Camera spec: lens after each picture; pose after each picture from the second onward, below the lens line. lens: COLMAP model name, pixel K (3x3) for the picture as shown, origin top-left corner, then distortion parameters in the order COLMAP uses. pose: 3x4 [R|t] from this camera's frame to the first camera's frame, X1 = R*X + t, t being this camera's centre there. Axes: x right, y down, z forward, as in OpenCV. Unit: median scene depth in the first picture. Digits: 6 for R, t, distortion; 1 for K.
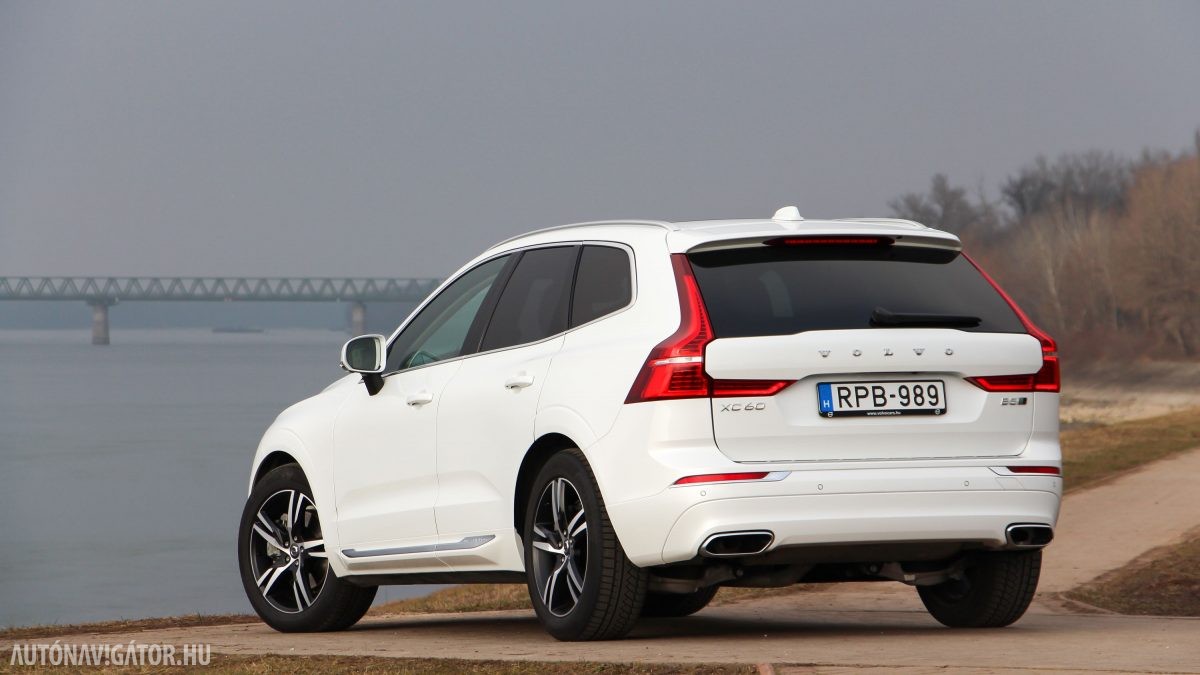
lens RADIAL K [[5675.8, 0, 598.1], [0, 5675.8, 335.0], [0, 0, 1]] dist [1.586001, 1.477898]
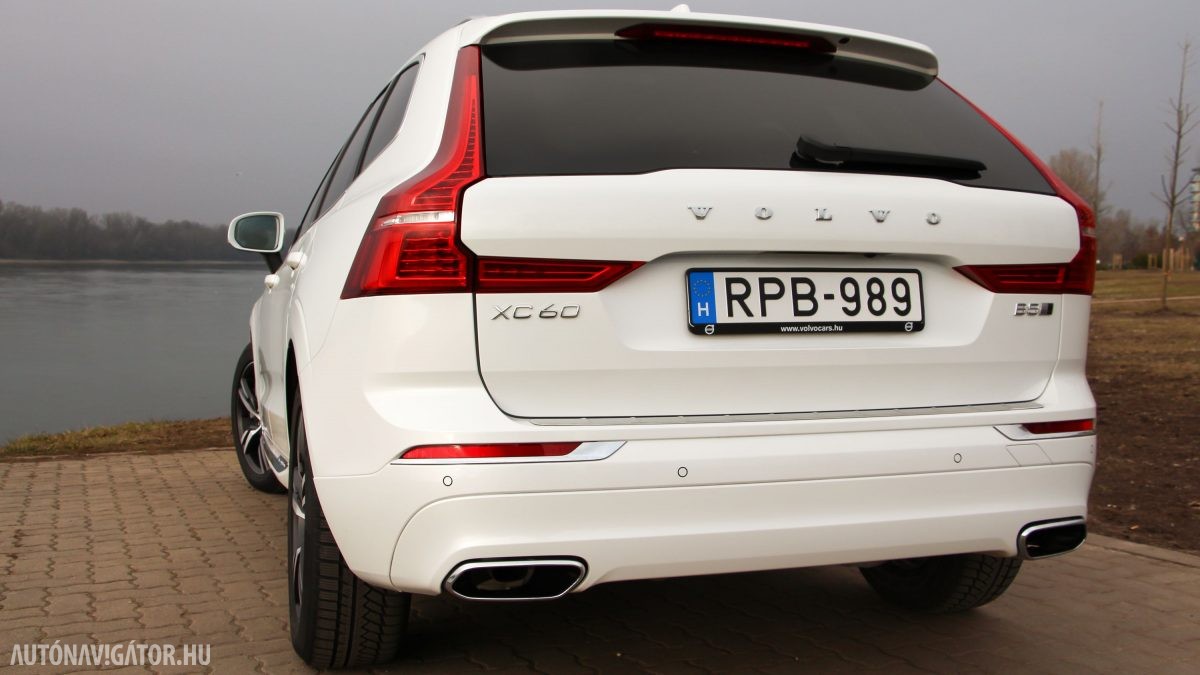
lens RADIAL K [[1260.0, 0, 605.8], [0, 1260.0, 301.1], [0, 0, 1]] dist [-0.092394, 0.017899]
pose [[0.993138, 0.026361, -0.113936, 0.043927], [-0.023214, 0.999314, 0.028856, 0.008115], [0.114618, -0.026013, 0.993069, 0.873684]]
